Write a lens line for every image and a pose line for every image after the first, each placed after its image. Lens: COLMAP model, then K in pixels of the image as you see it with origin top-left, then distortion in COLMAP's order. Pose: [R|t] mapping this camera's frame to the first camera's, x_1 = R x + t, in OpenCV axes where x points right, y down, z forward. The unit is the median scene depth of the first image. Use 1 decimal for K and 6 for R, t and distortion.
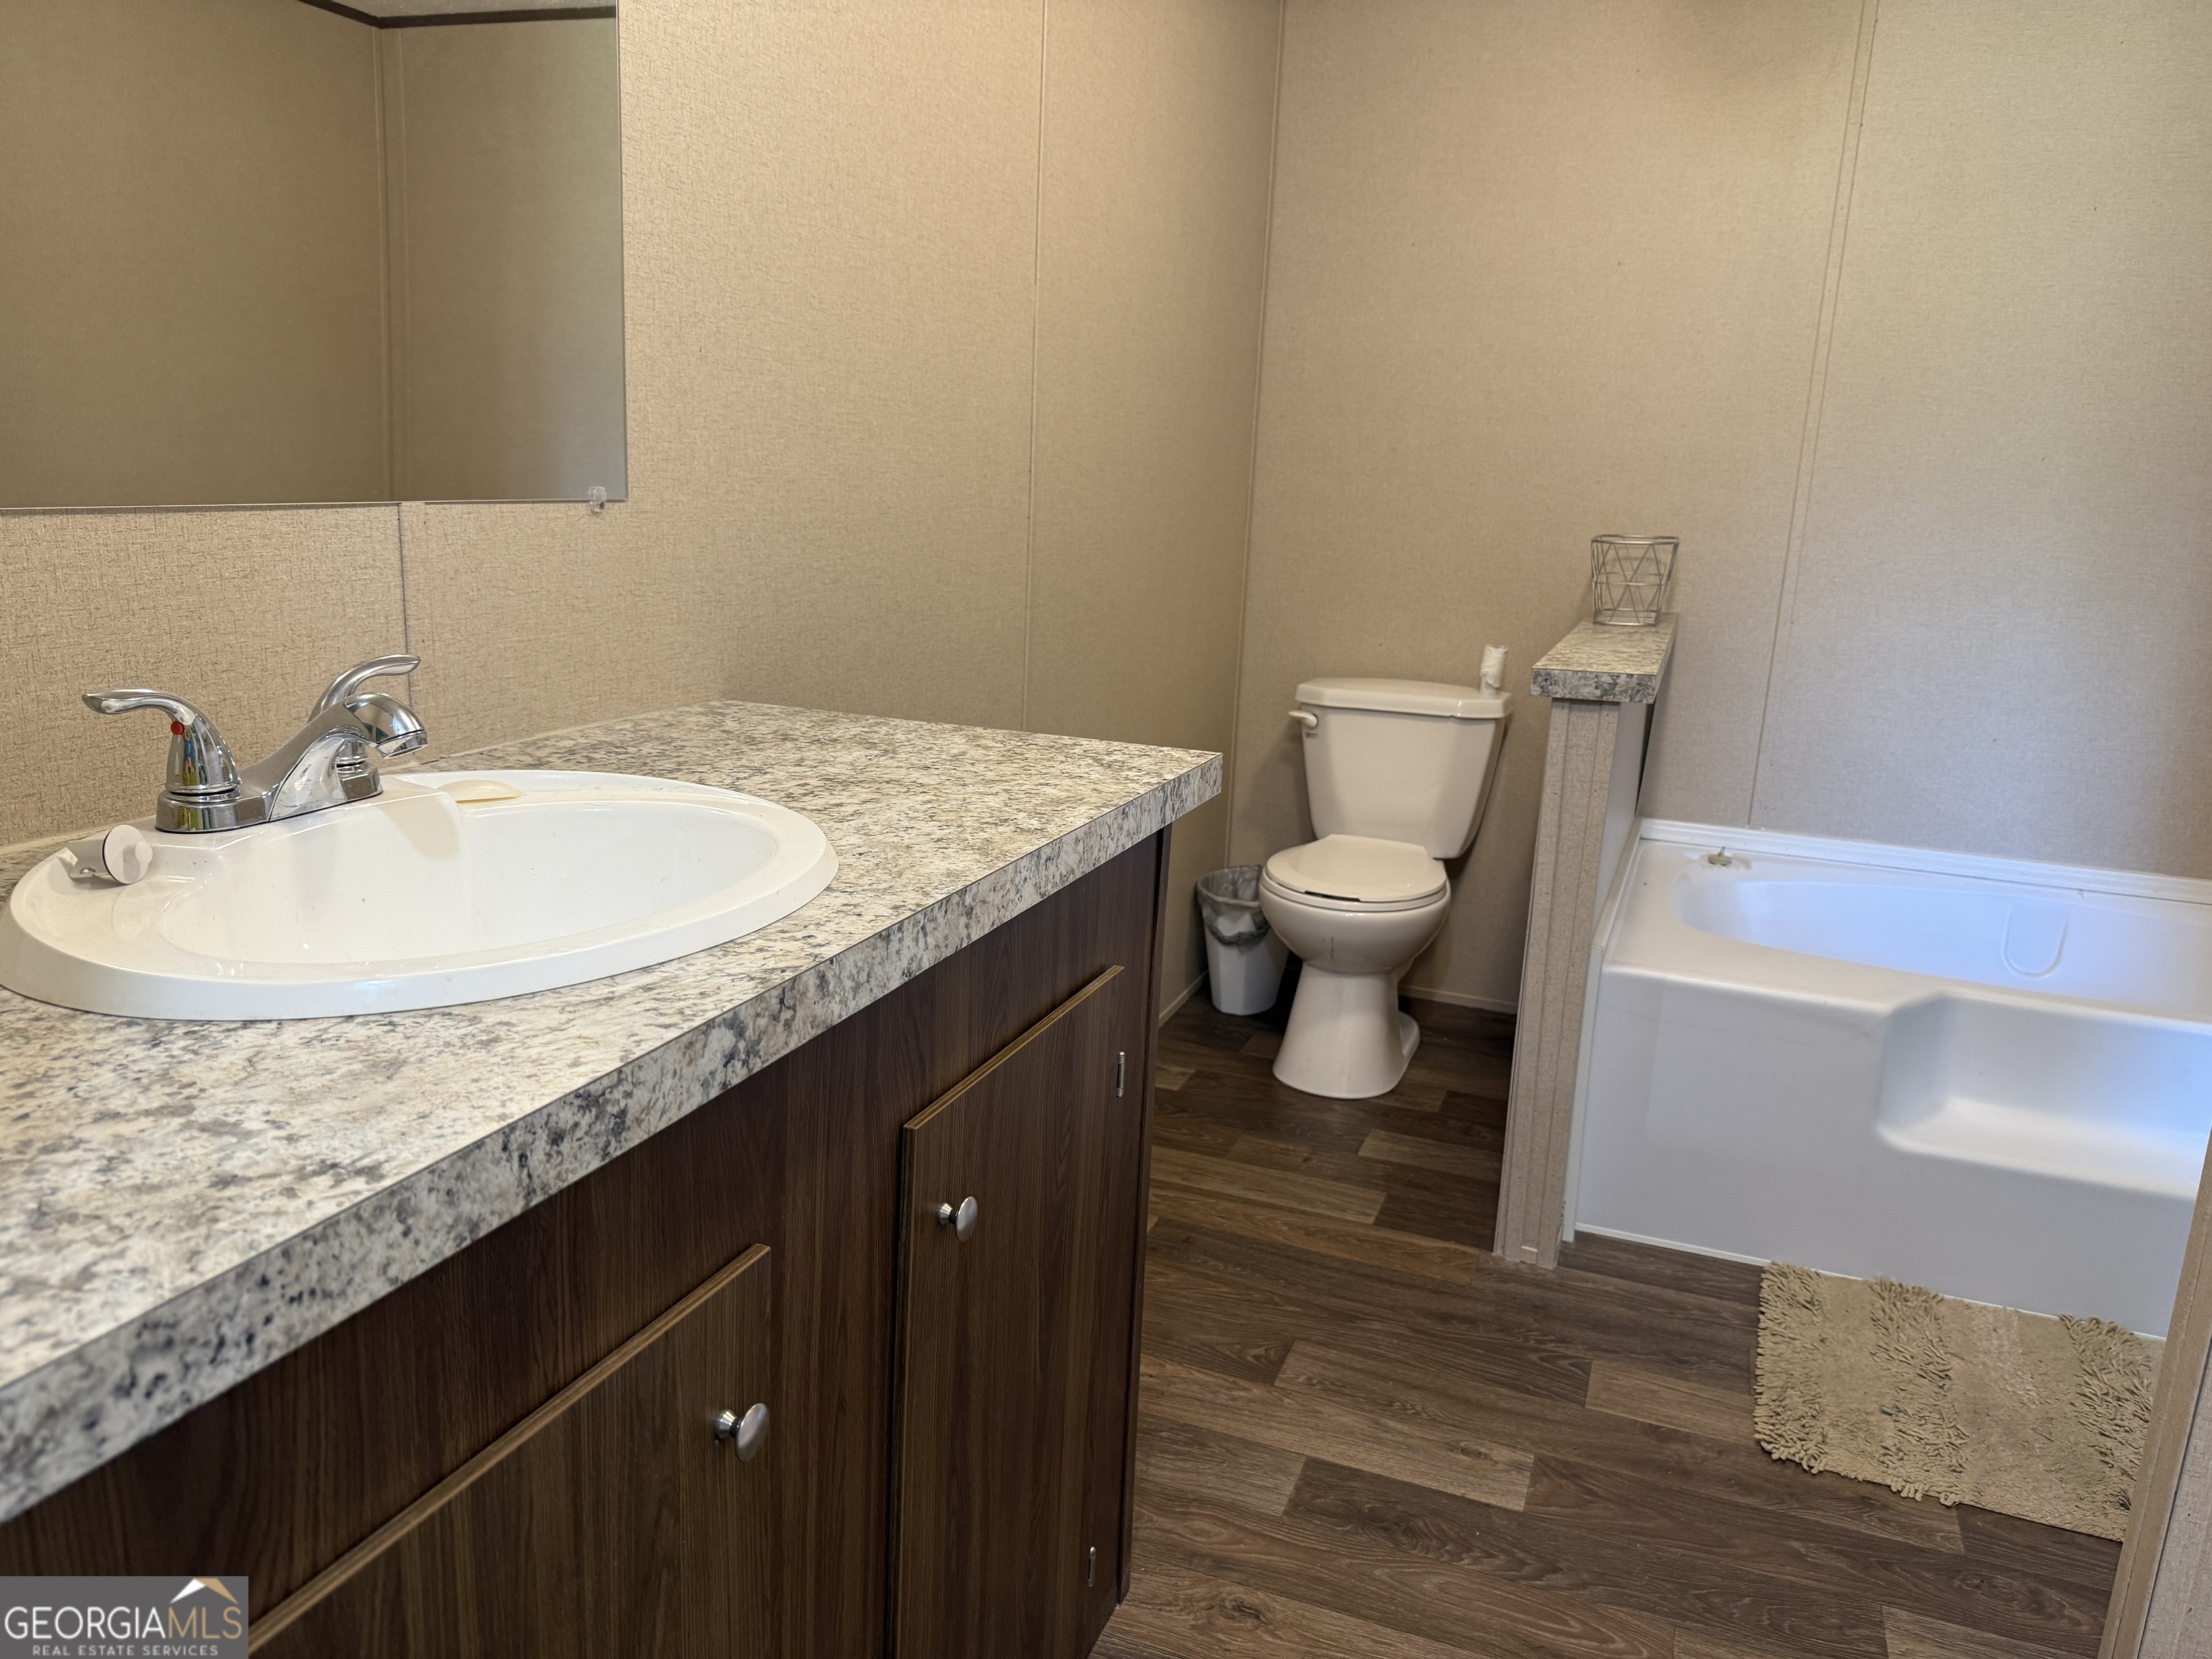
lens RADIAL K [[1552.3, 0, 1113.6], [0, 1552.3, 826.4], [0, 0, 1]] dist [0.050210, -0.067222]
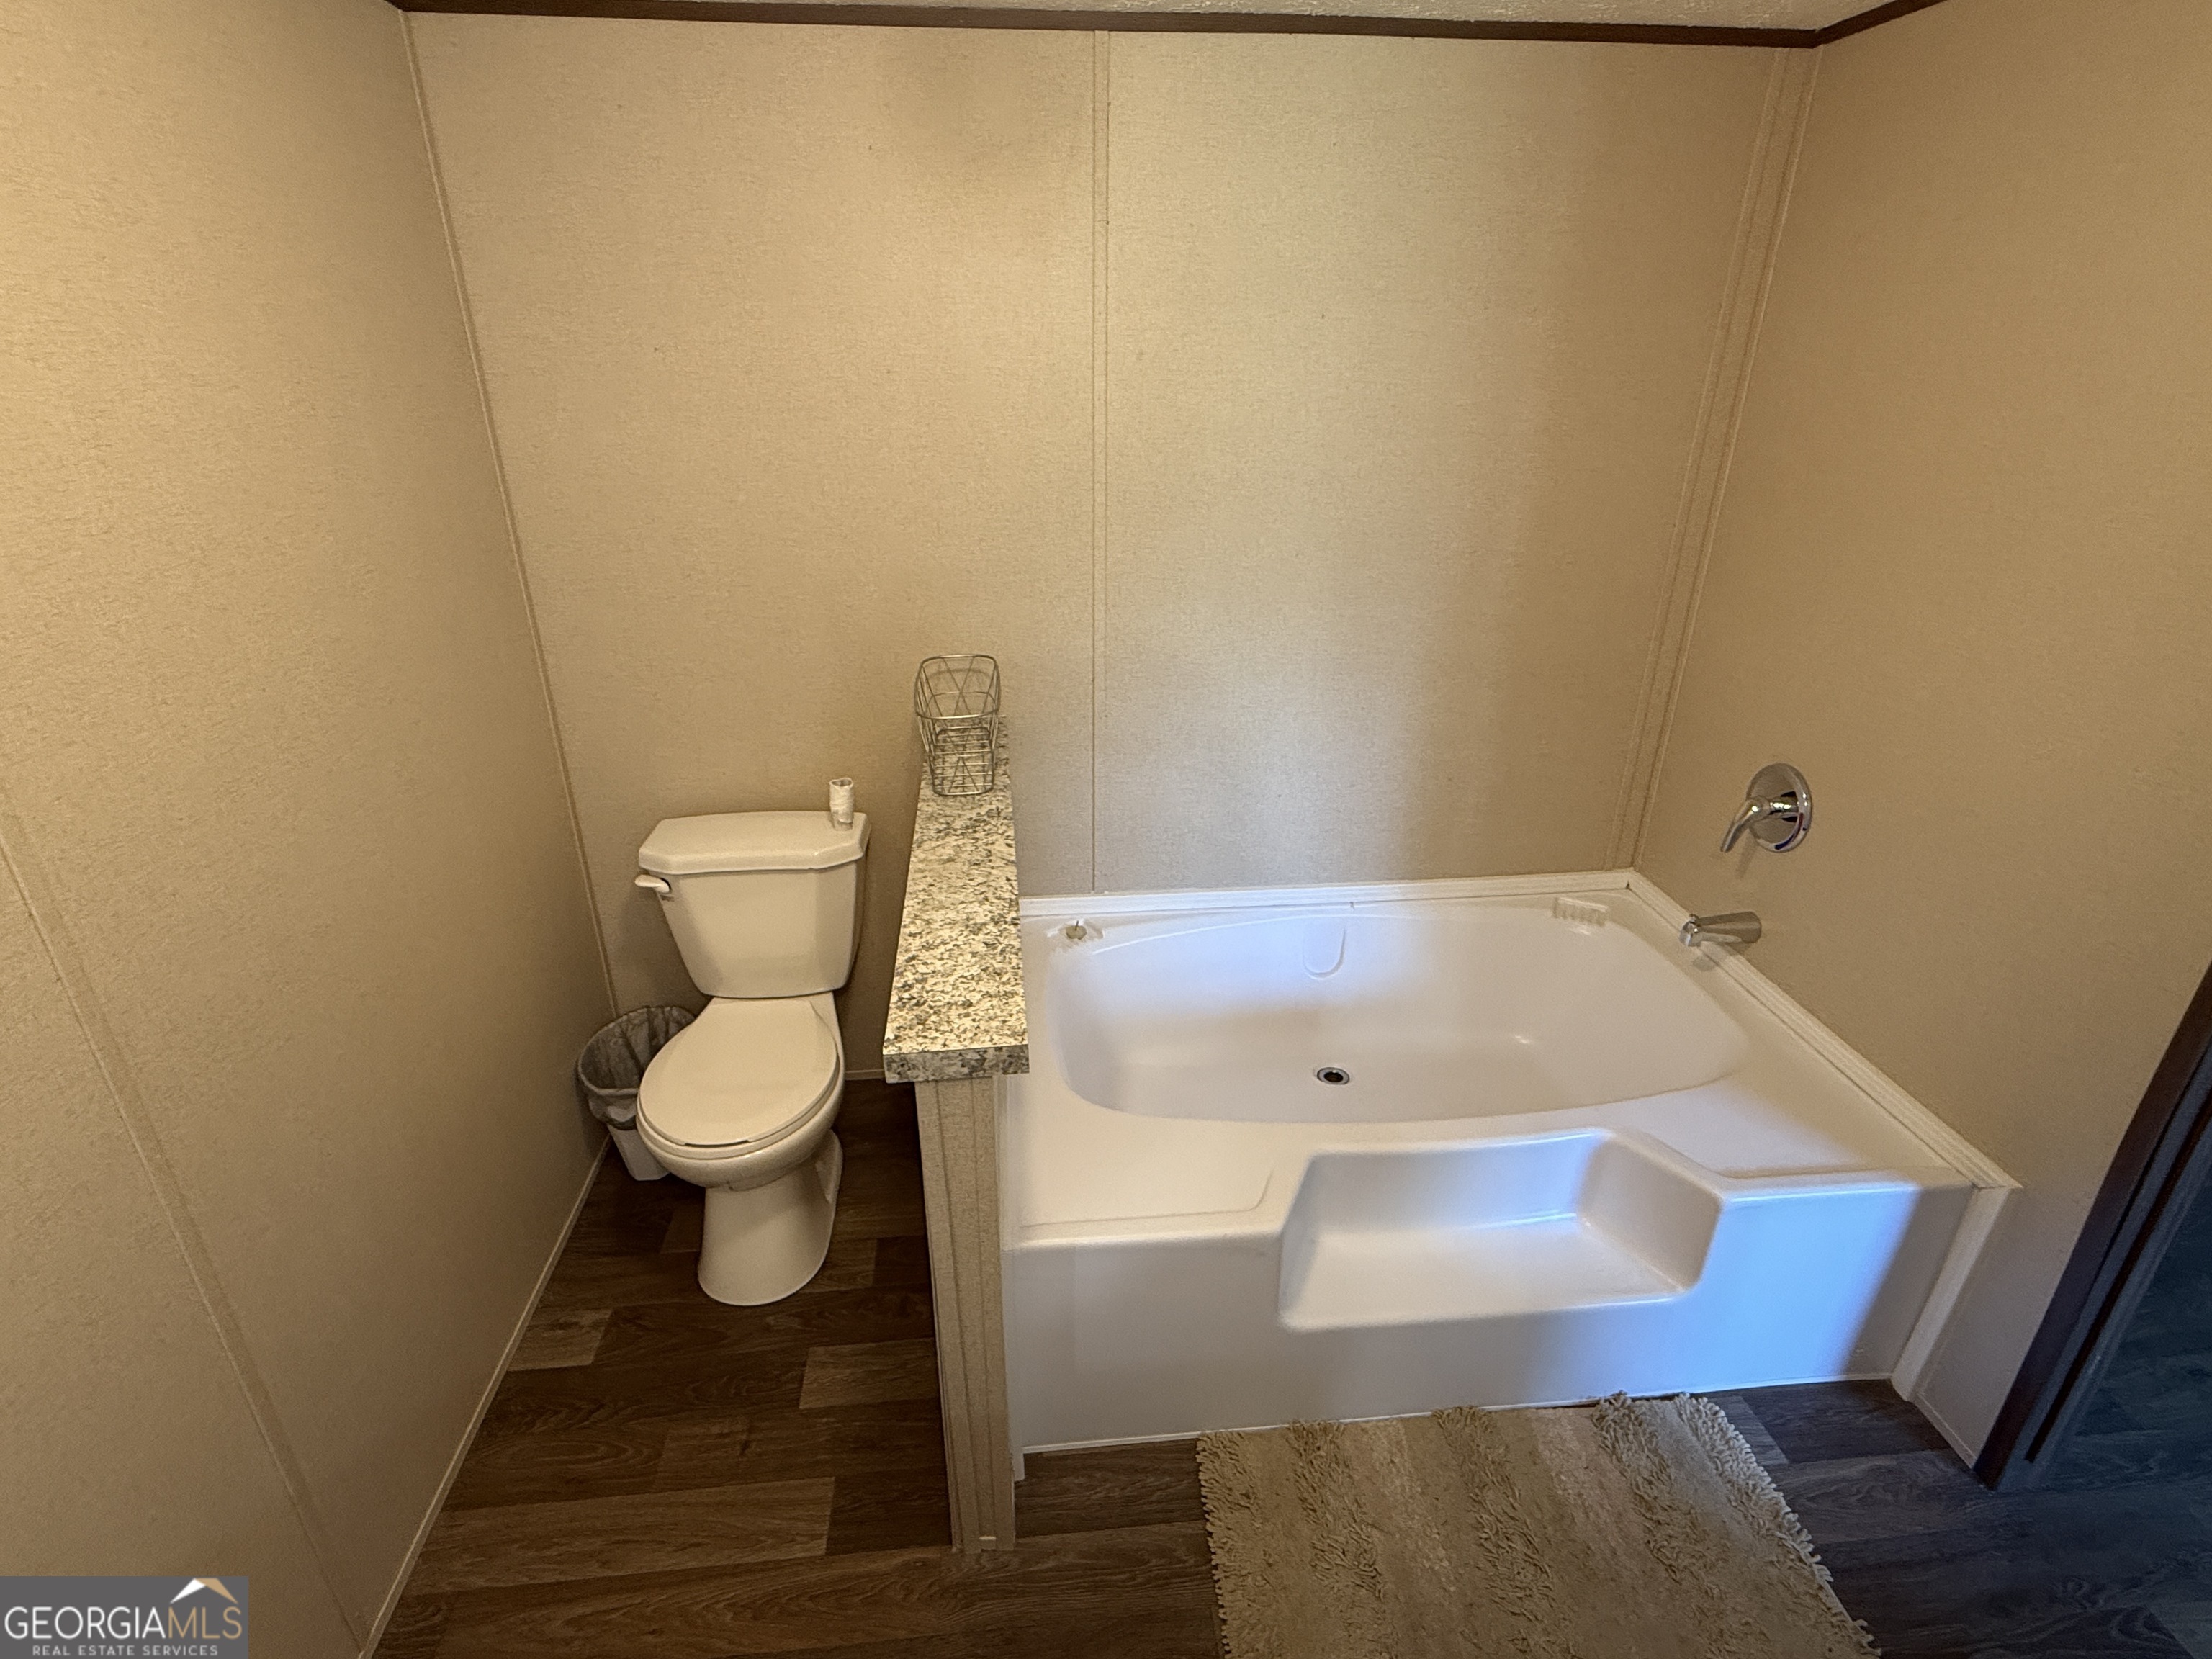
lens RADIAL K [[1086.6, 0, 1086.6], [0, 1086.6, 831.1], [0, 0, 1]] dist [0.005481, 0.000936]
pose [[0.898492, -0.221575, 0.378967, 0.205020], [0.141138, 0.963243, 0.228567, -0.379115], [-0.415682, -0.151879, 0.896739, 0.548907]]
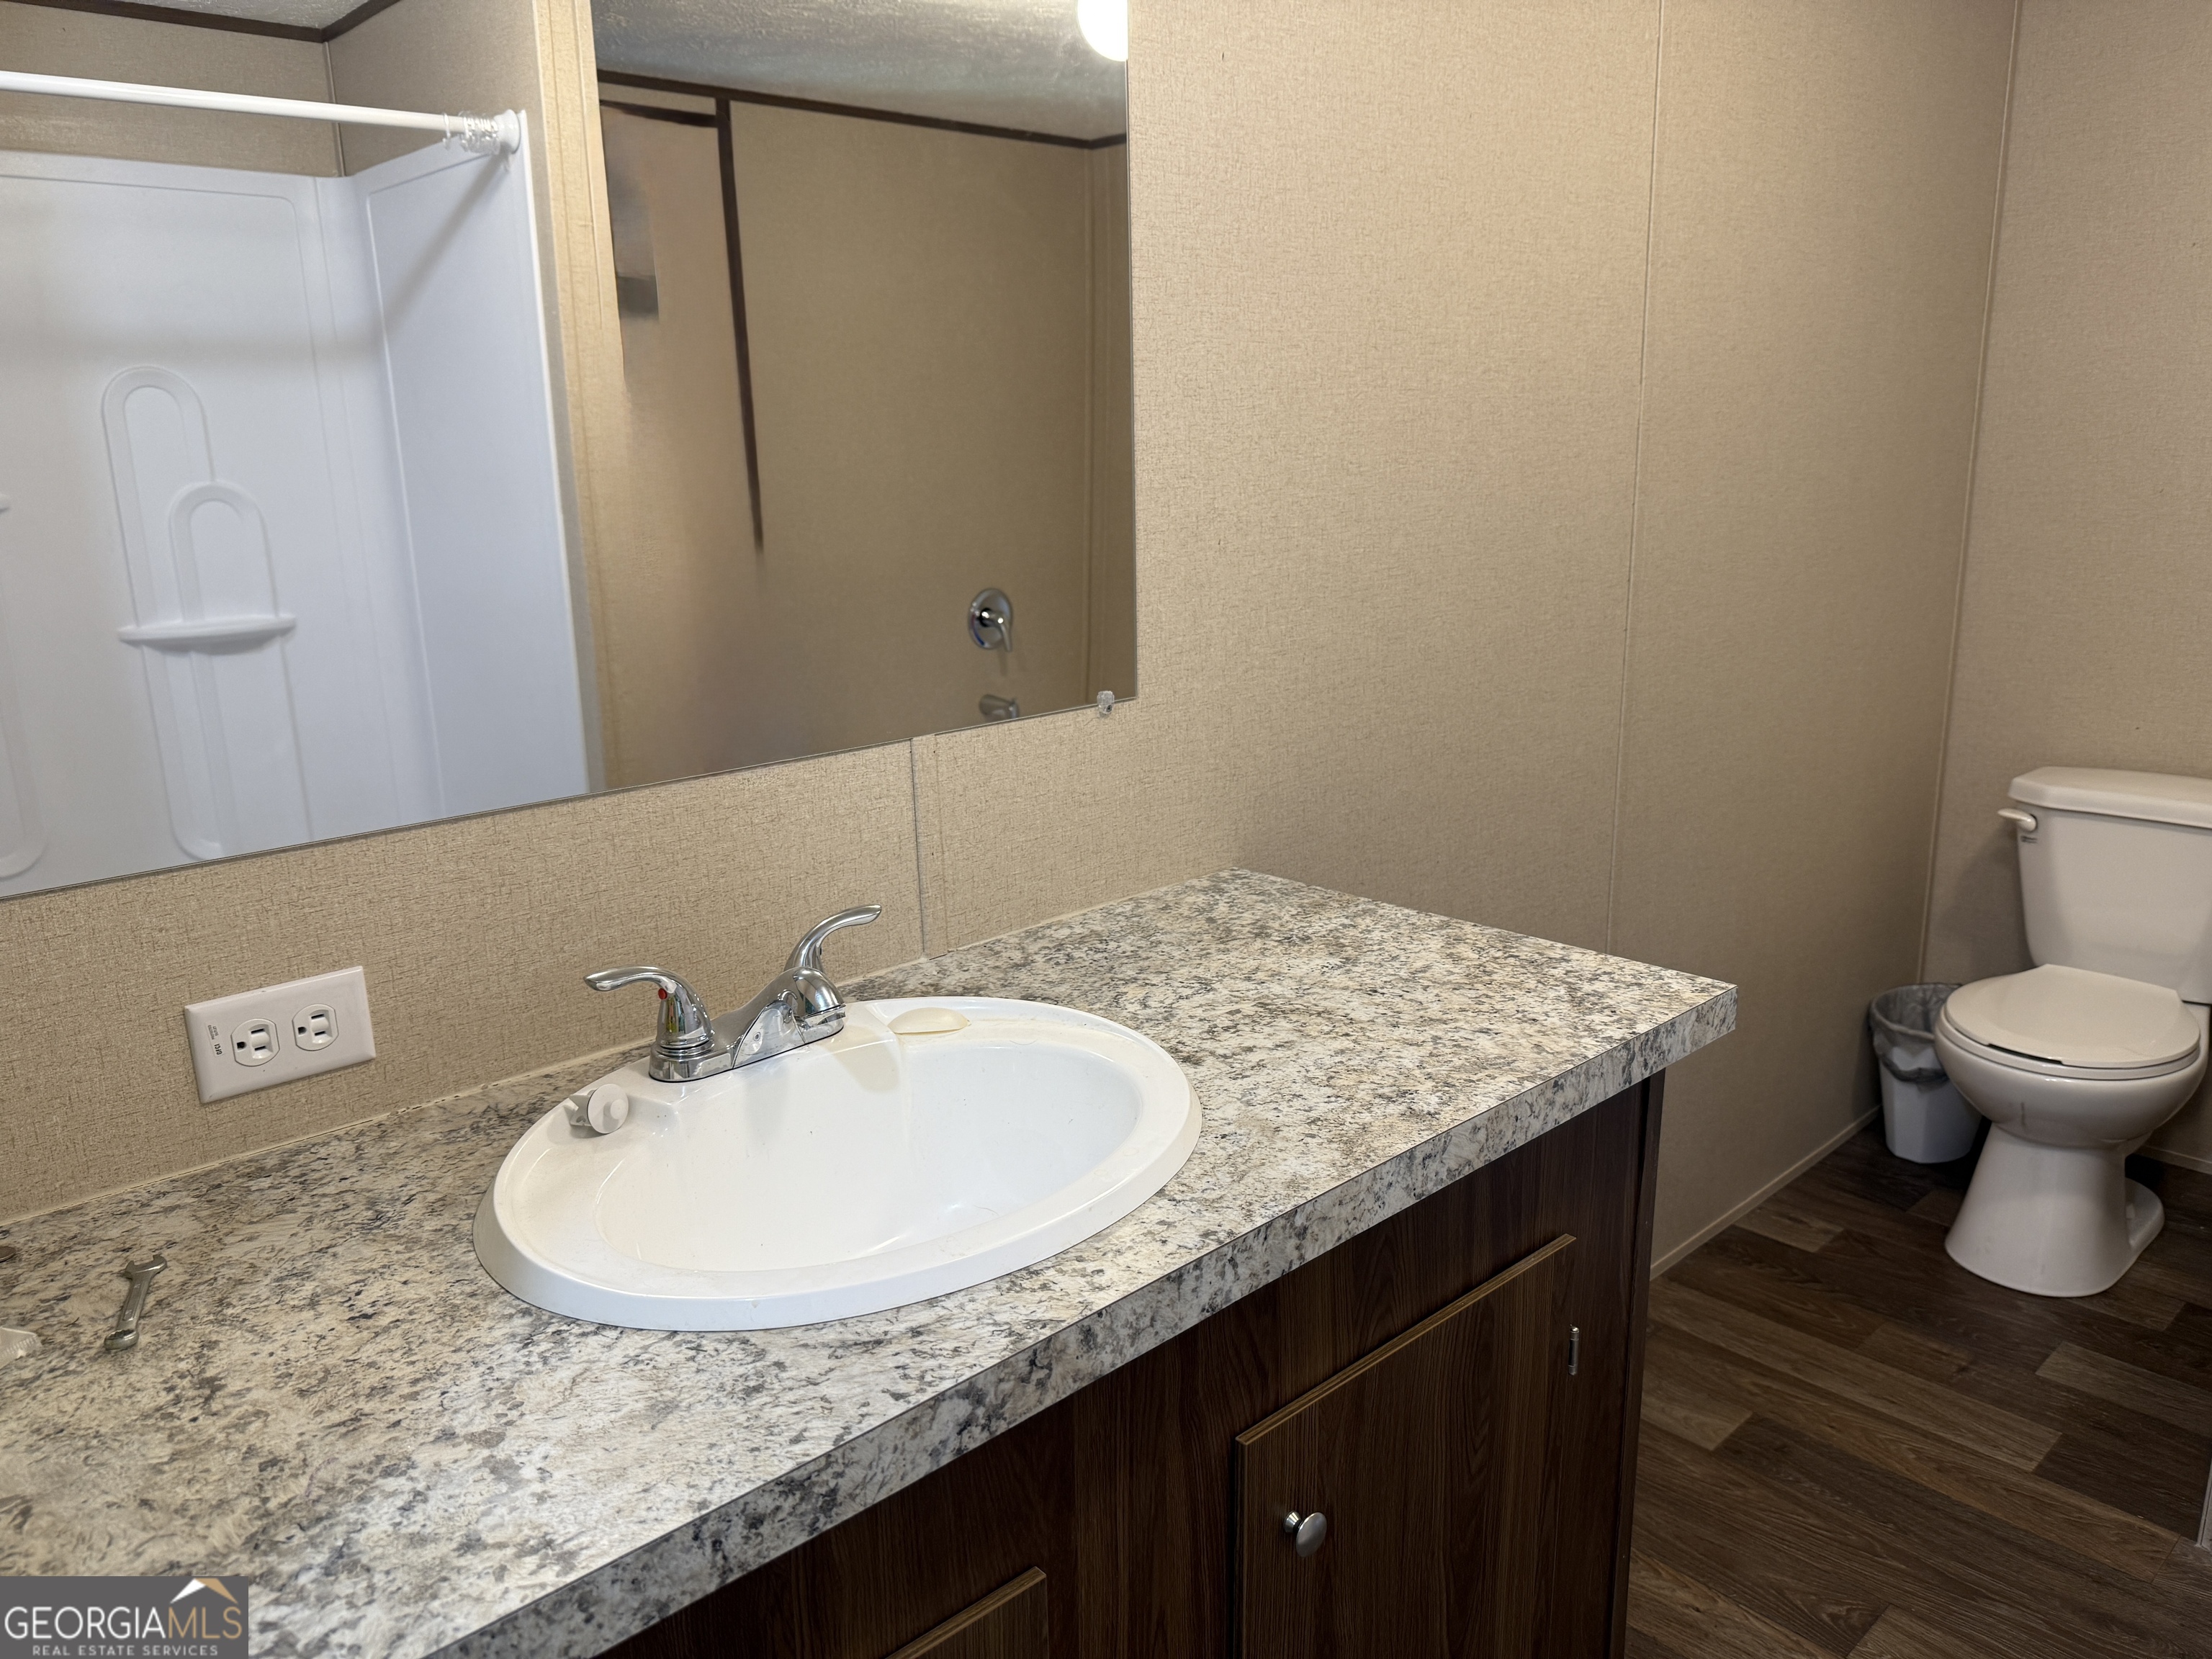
lens RADIAL K [[1552.3, 0, 1095.1], [0, 1552.3, 829.0], [0, 0, 1]] dist [0.050210, -0.067222]
pose [[0.888786, 0.041330, -0.456455, 0.117077], [-0.037605, 0.999144, 0.017245, -0.108650], [0.456777, 0.001838, 0.889580, 0.041346]]
